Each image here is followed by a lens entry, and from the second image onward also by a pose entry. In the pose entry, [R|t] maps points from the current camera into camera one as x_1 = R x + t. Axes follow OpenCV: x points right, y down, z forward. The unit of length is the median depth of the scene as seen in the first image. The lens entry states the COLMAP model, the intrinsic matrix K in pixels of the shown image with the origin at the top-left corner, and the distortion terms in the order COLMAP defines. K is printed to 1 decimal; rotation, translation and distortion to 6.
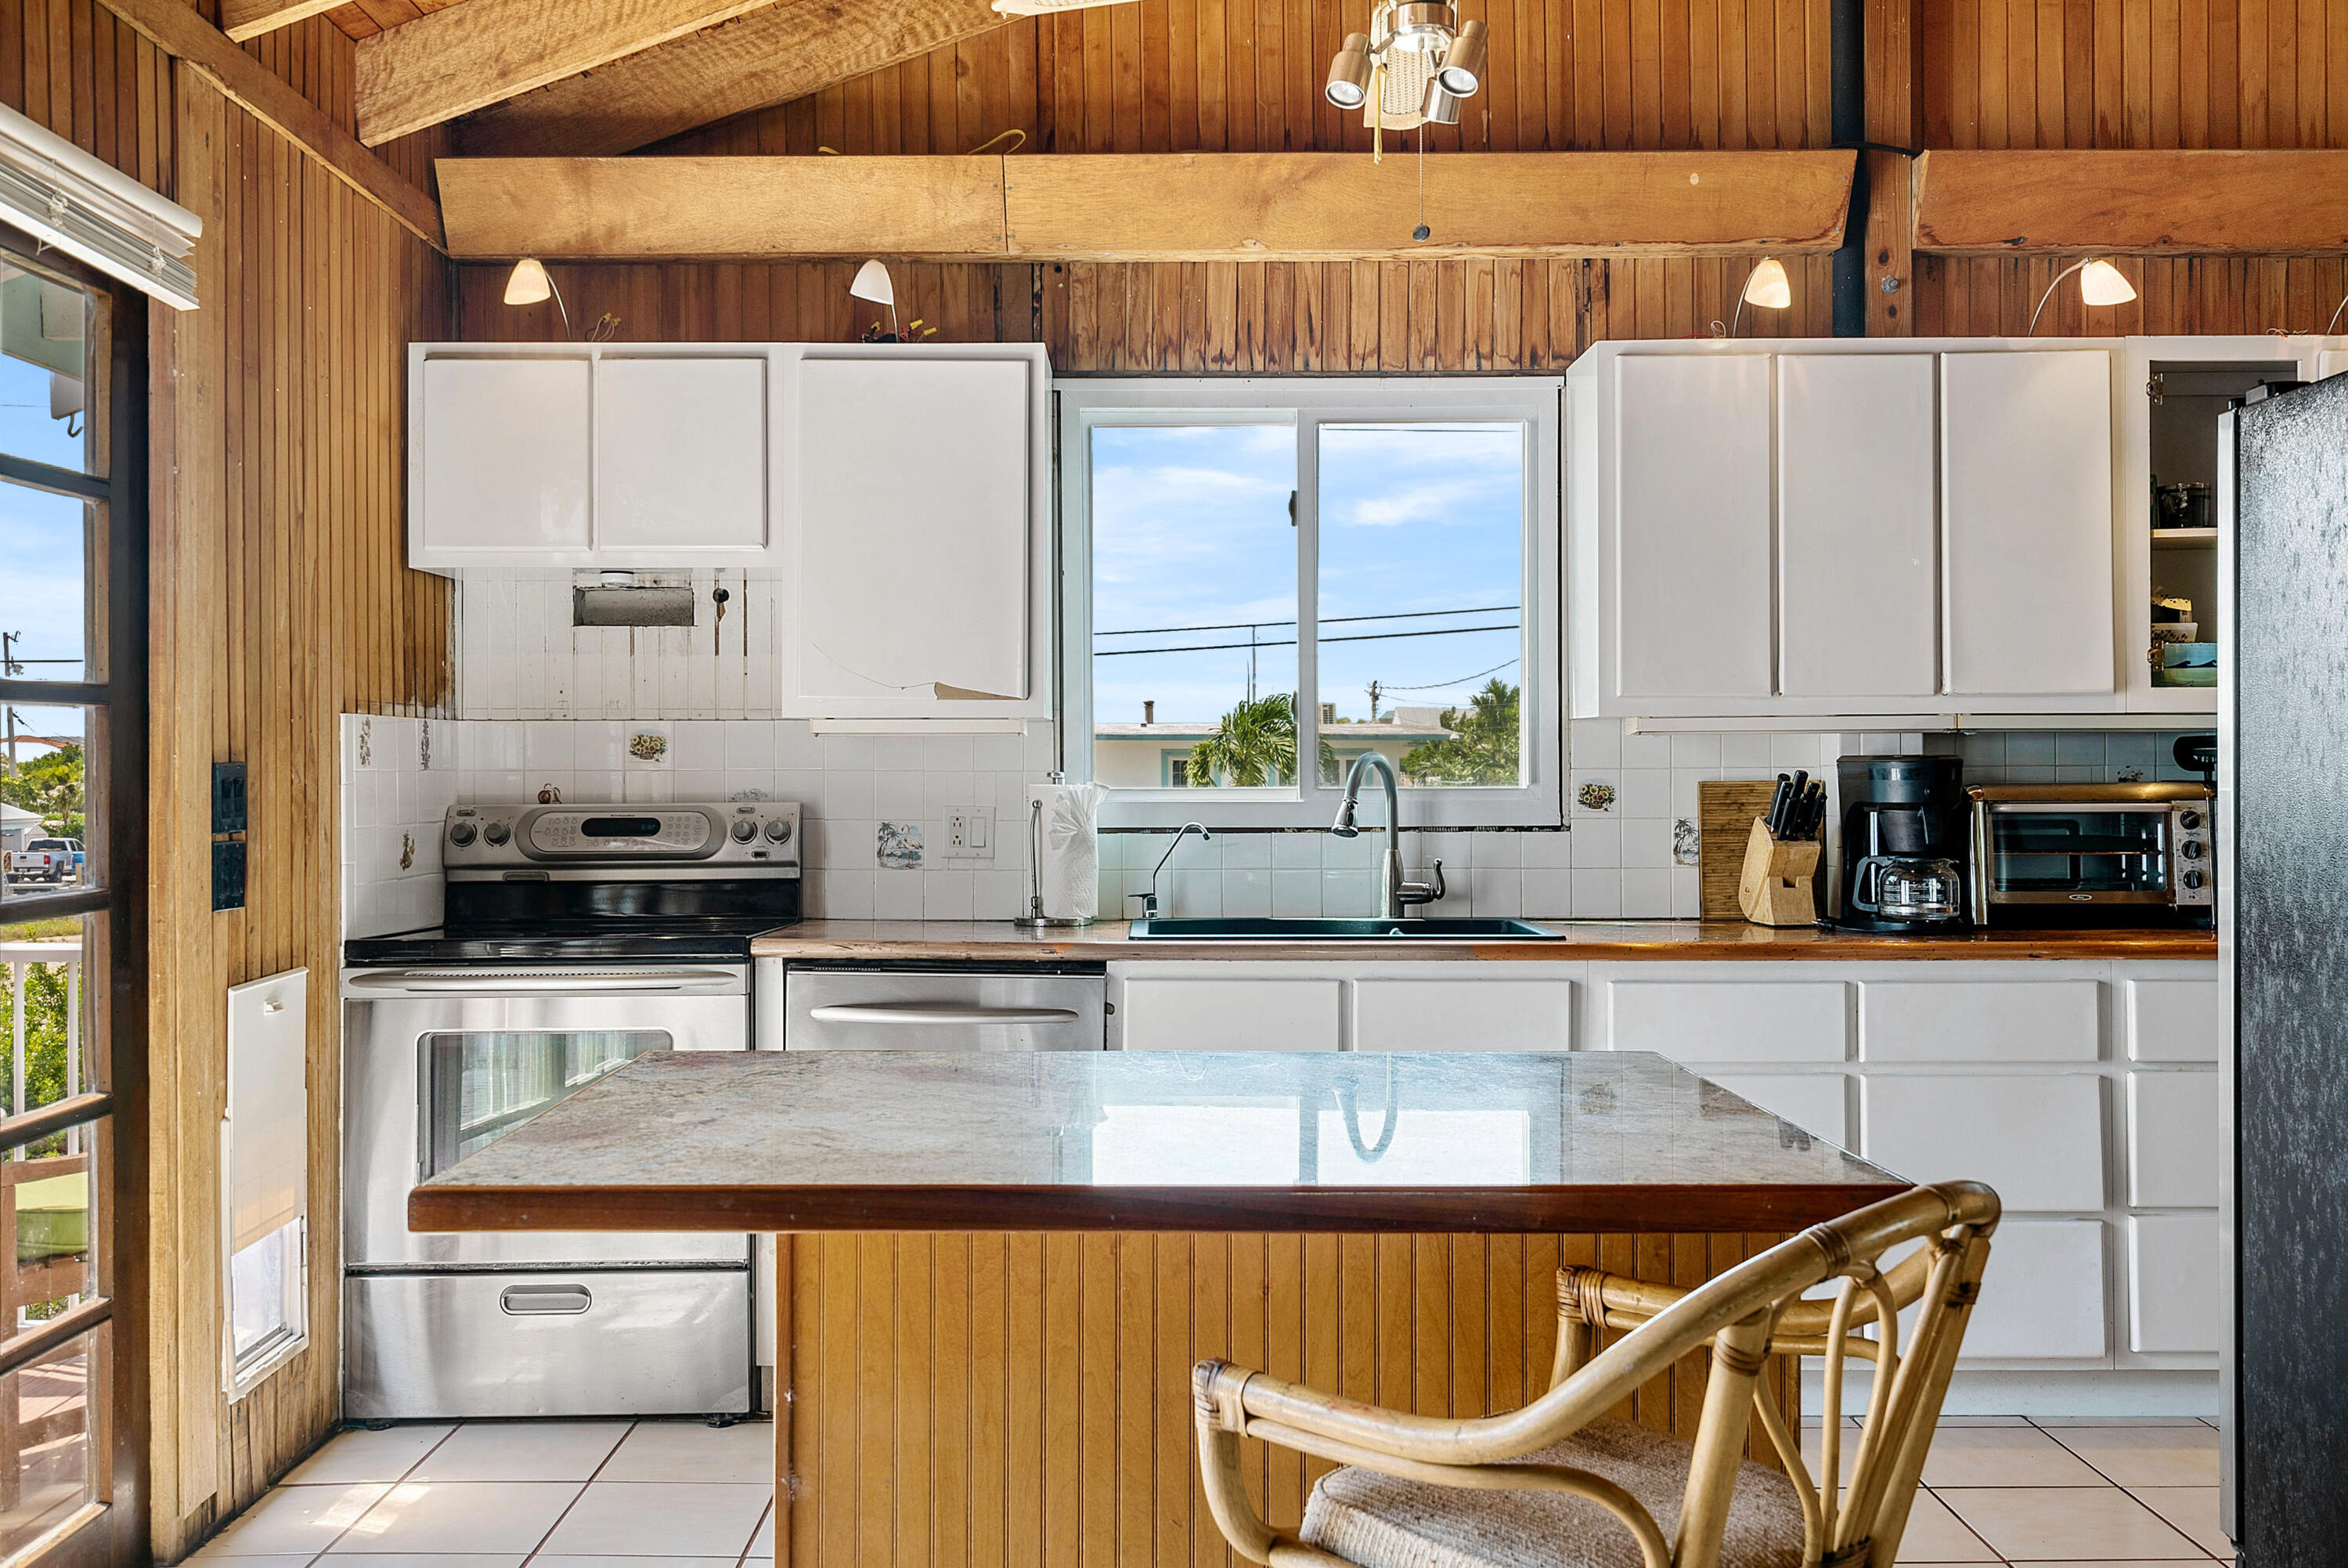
lens RADIAL K [[2036.1, 0, 1178.0], [0, 2036.1, 752.4], [0, 0, 1]] dist [0.004382, 0.018028]
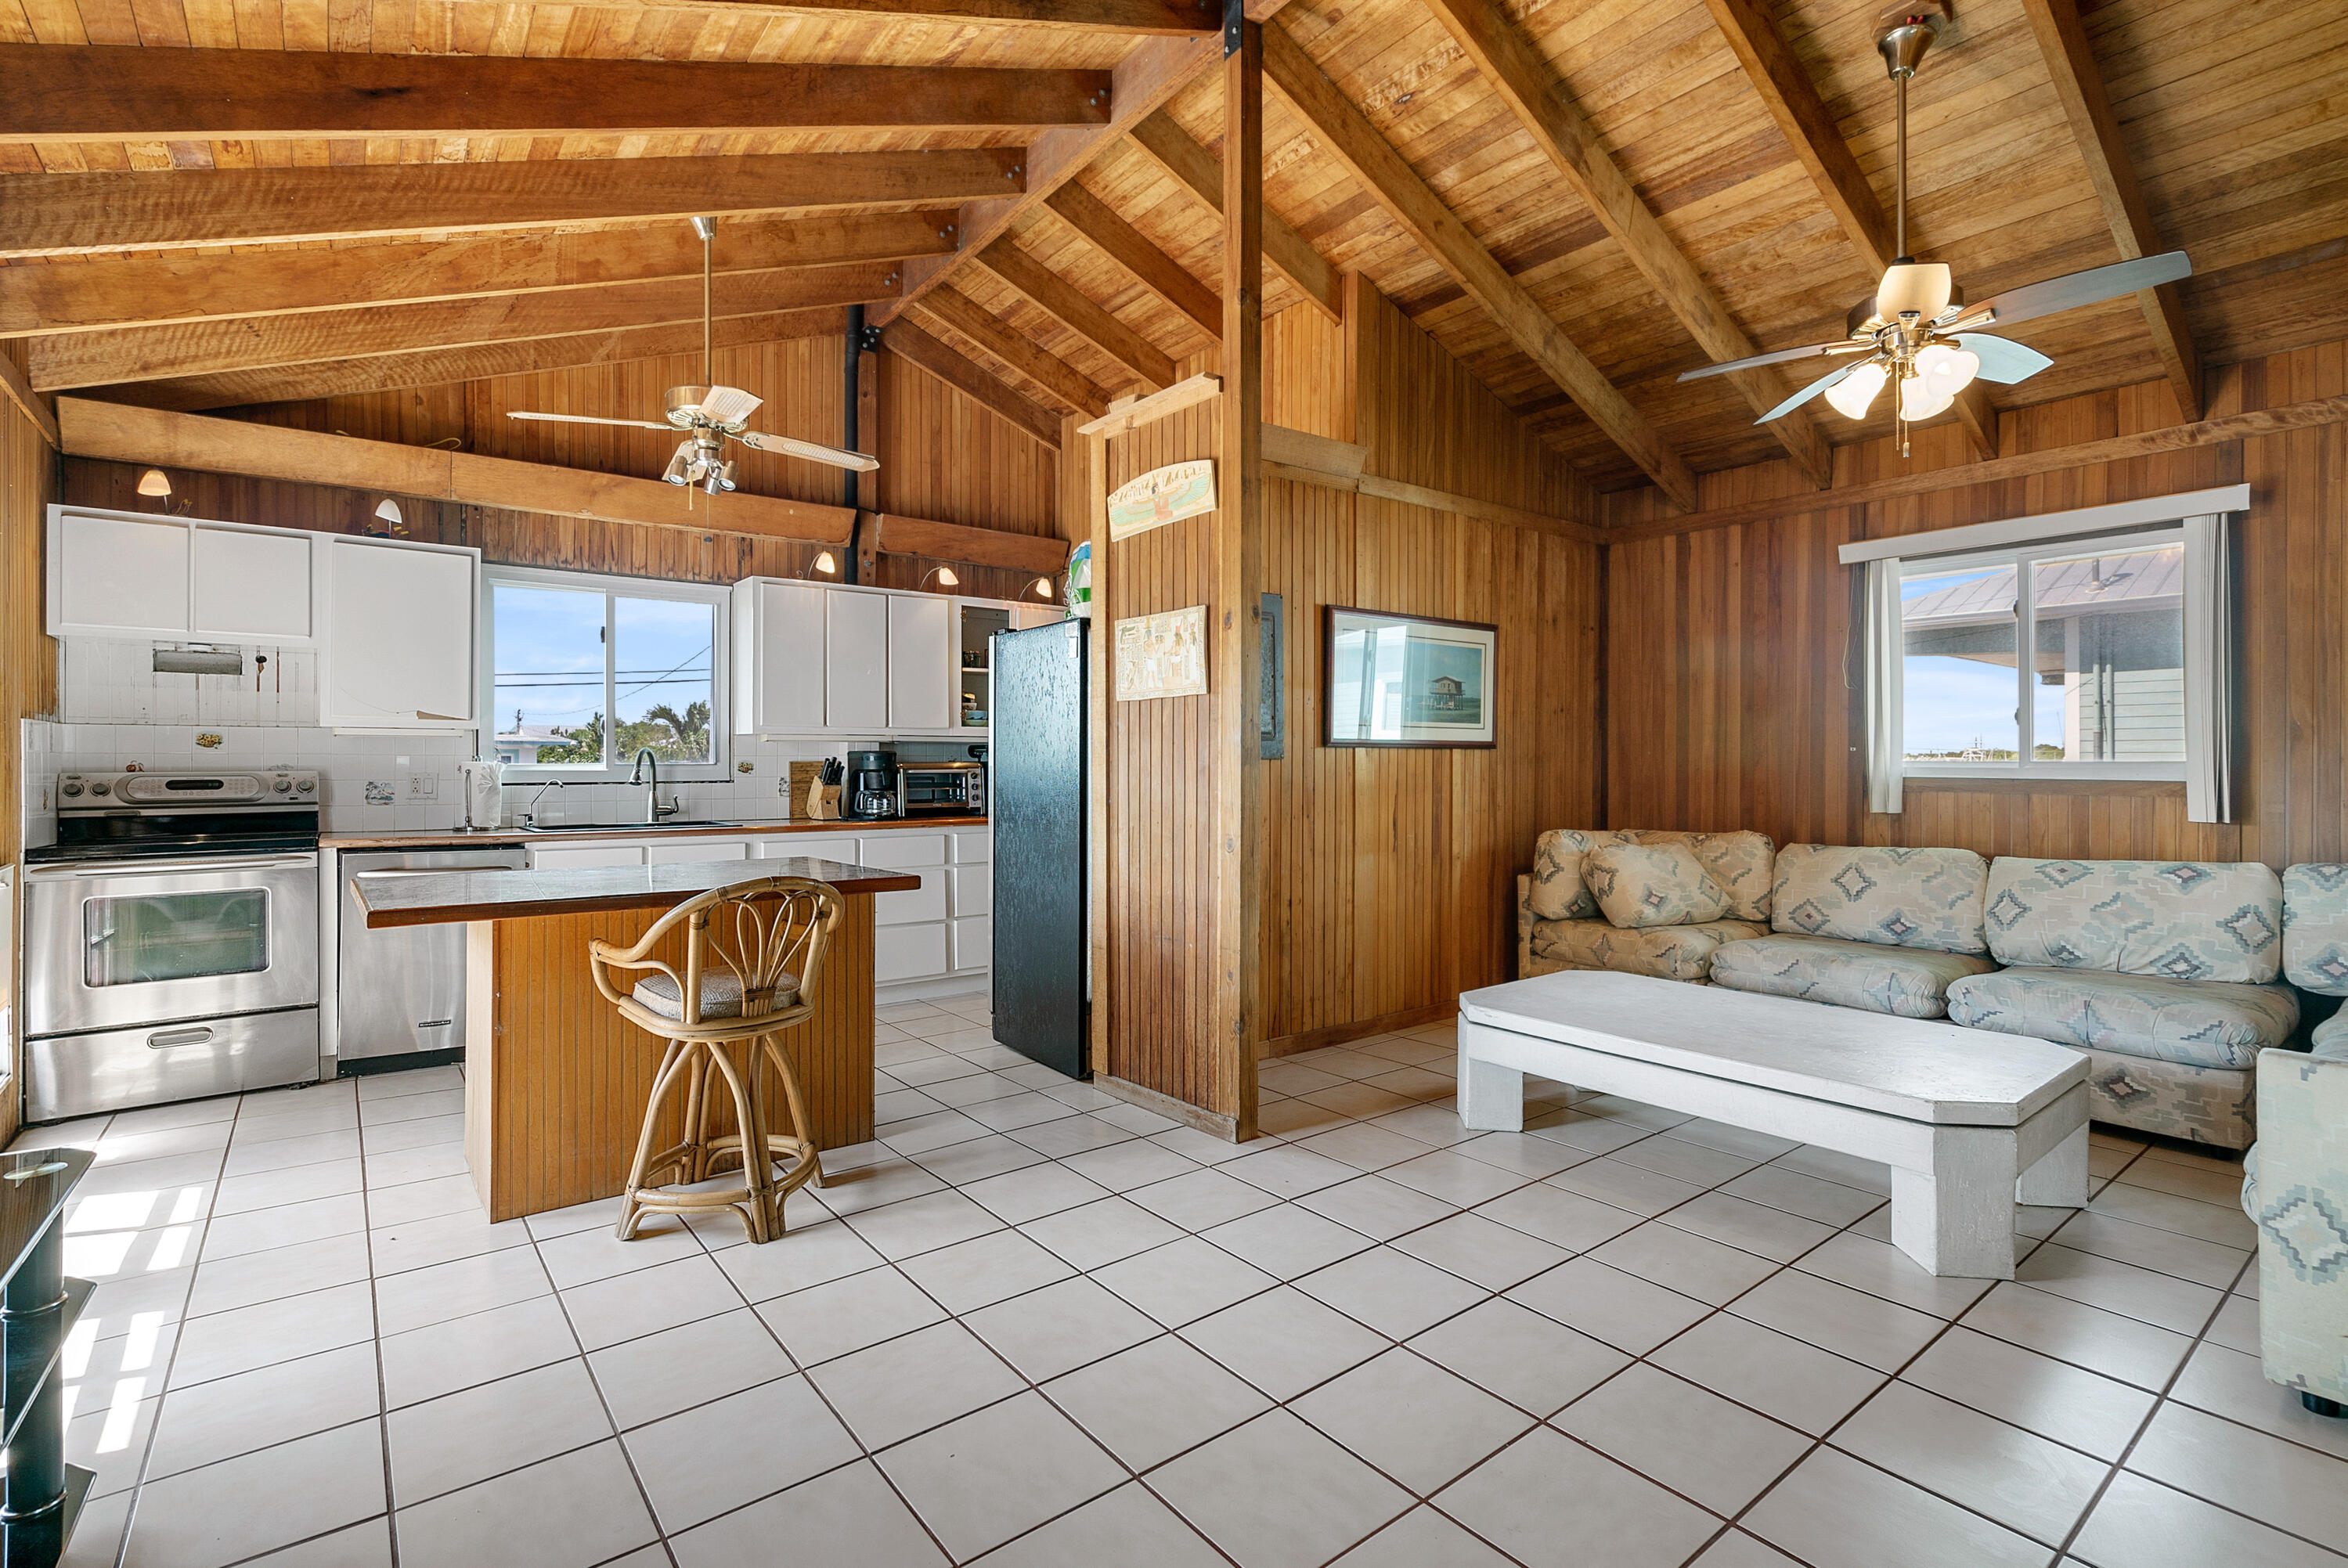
lens RADIAL K [[1083.5, 0, 1153.3], [0, 1083.5, 762.3], [0, 0, 1]] dist [-0.004457, 0.000552]
pose [[0.798195, 0.002756, 0.602392, -0.173075], [-0.007578, 0.999956, 0.005467, 0.005341], [-0.602351, -0.008928, 0.798181, -0.280151]]
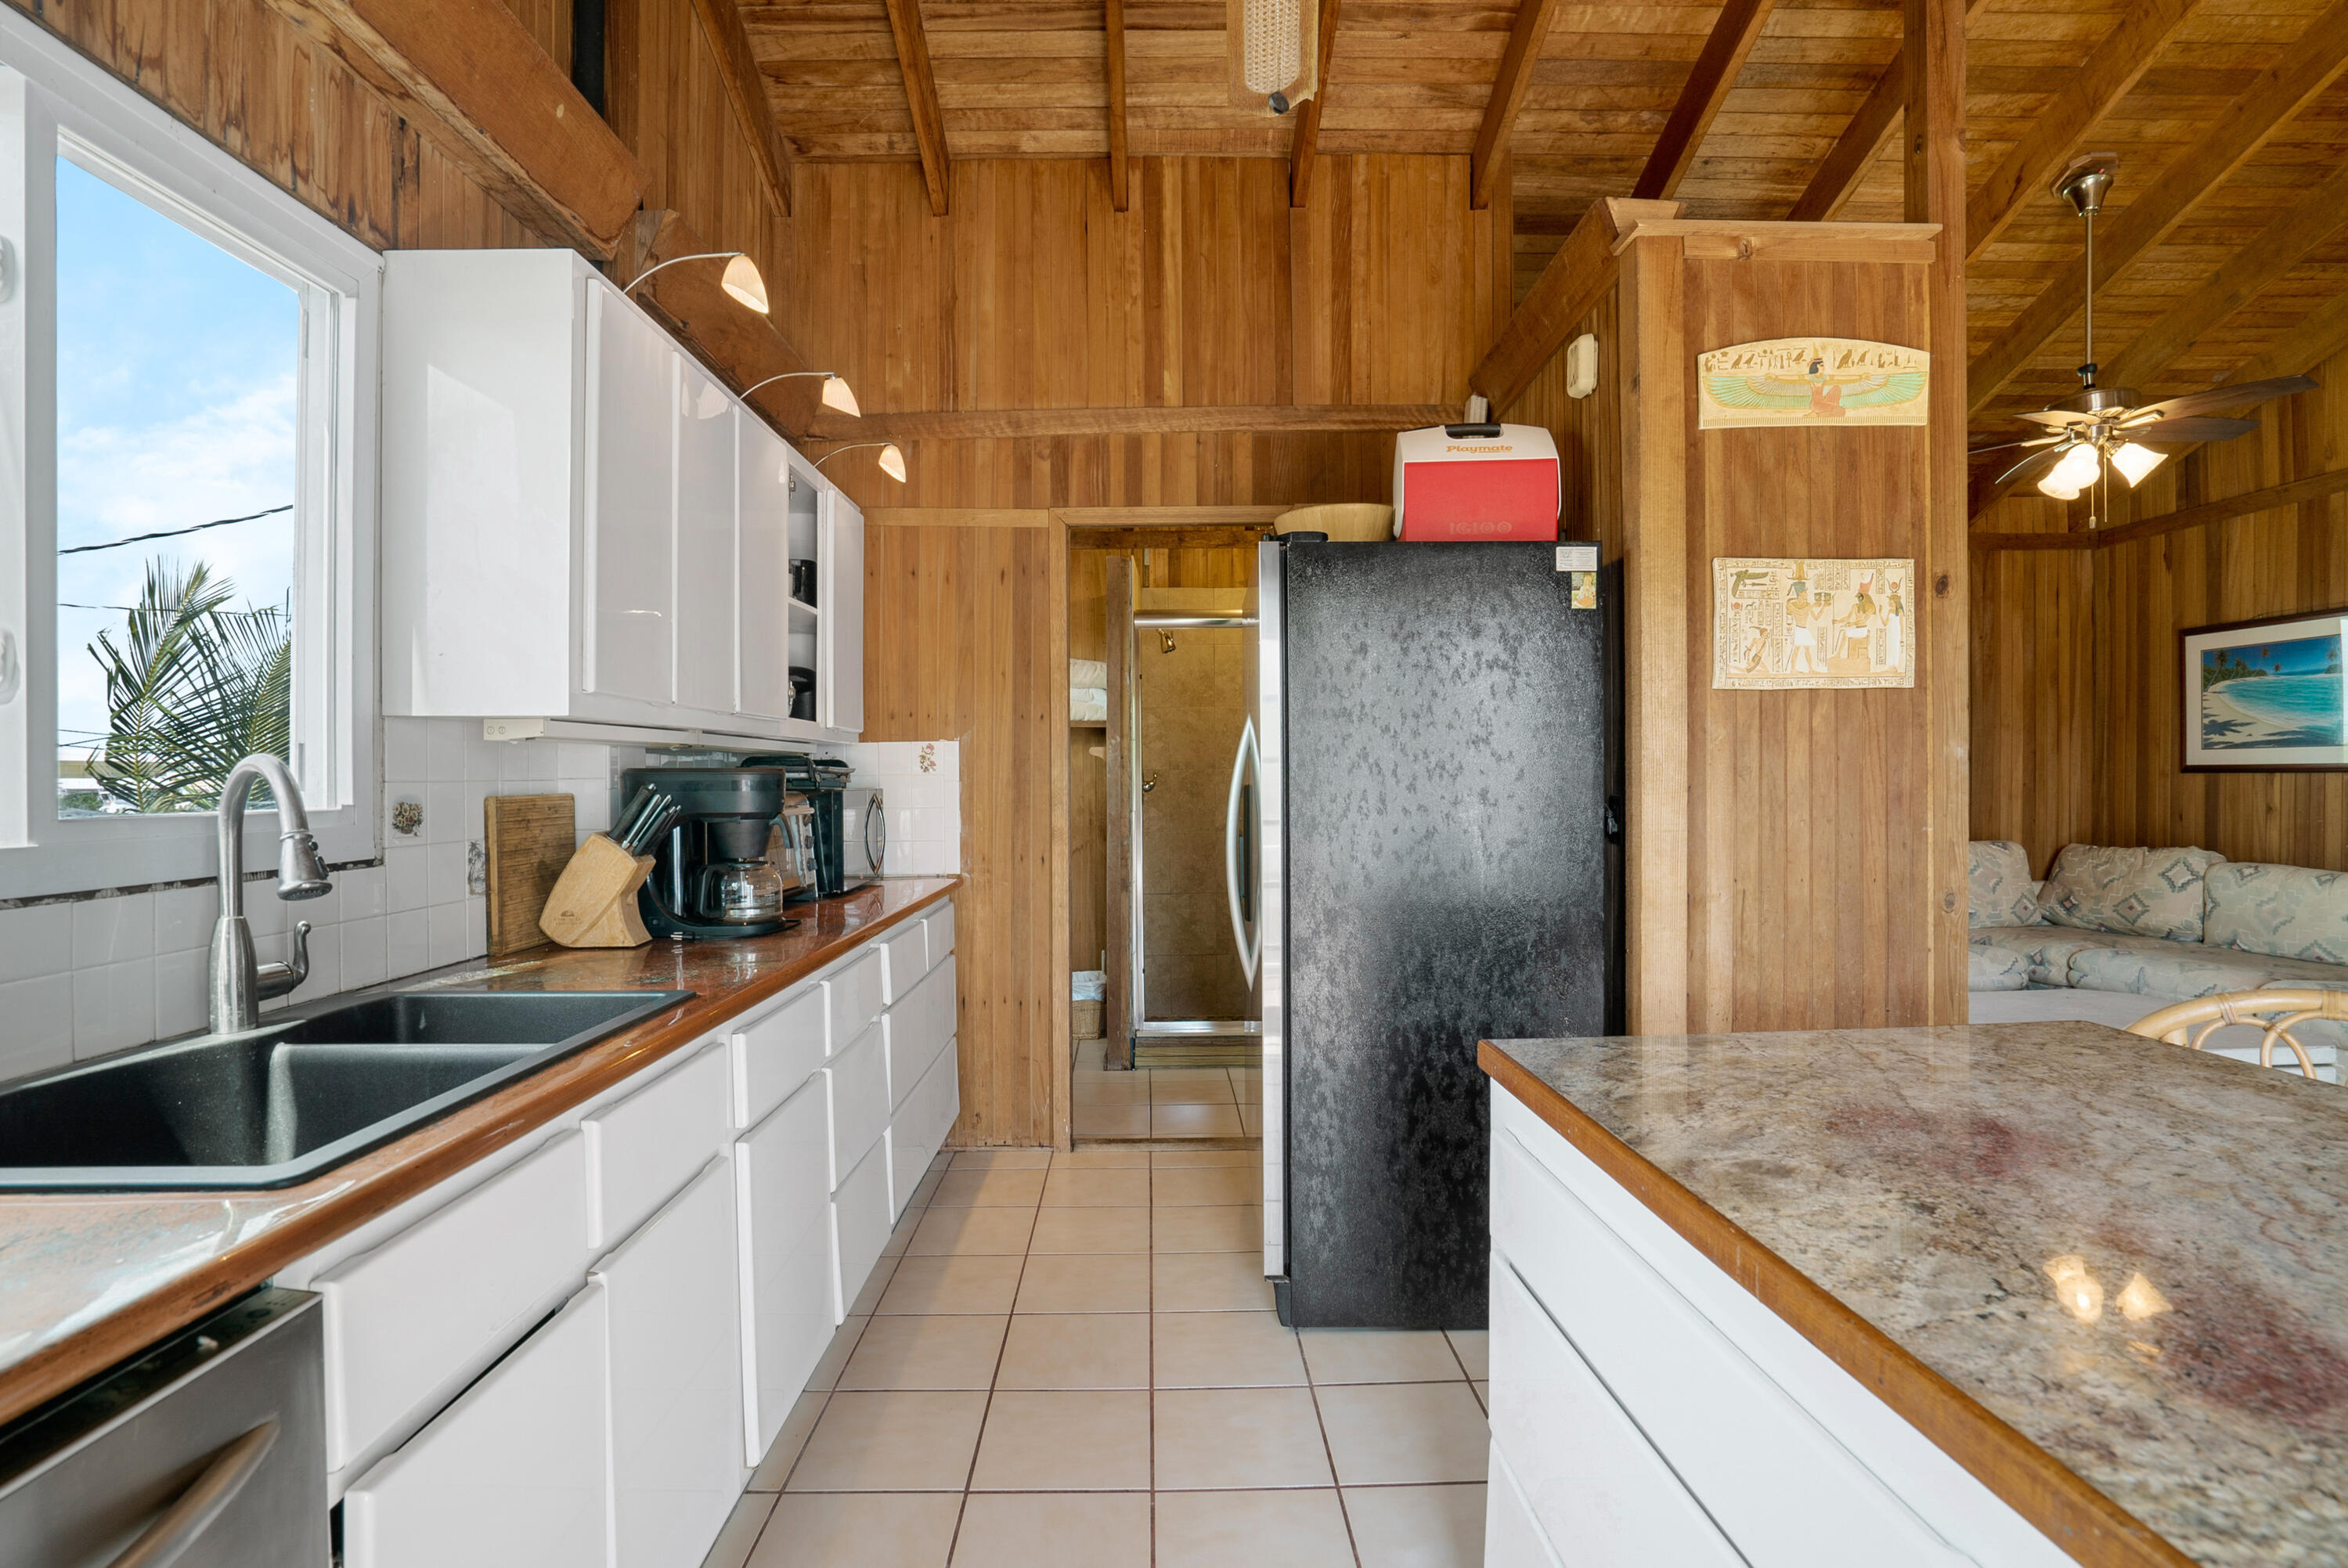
lens RADIAL K [[1139.0, 0, 1151.1], [0, 1139.0, 782.9], [0, 0, 1]] dist [-0.058692, 0.025477]
pose [[-0.010230, -0.003699, 0.999941, -0.223650], [-0.002612, 0.999990, 0.003672, 0.006058], [-0.999944, -0.002574, -0.010239, 0.732895]]
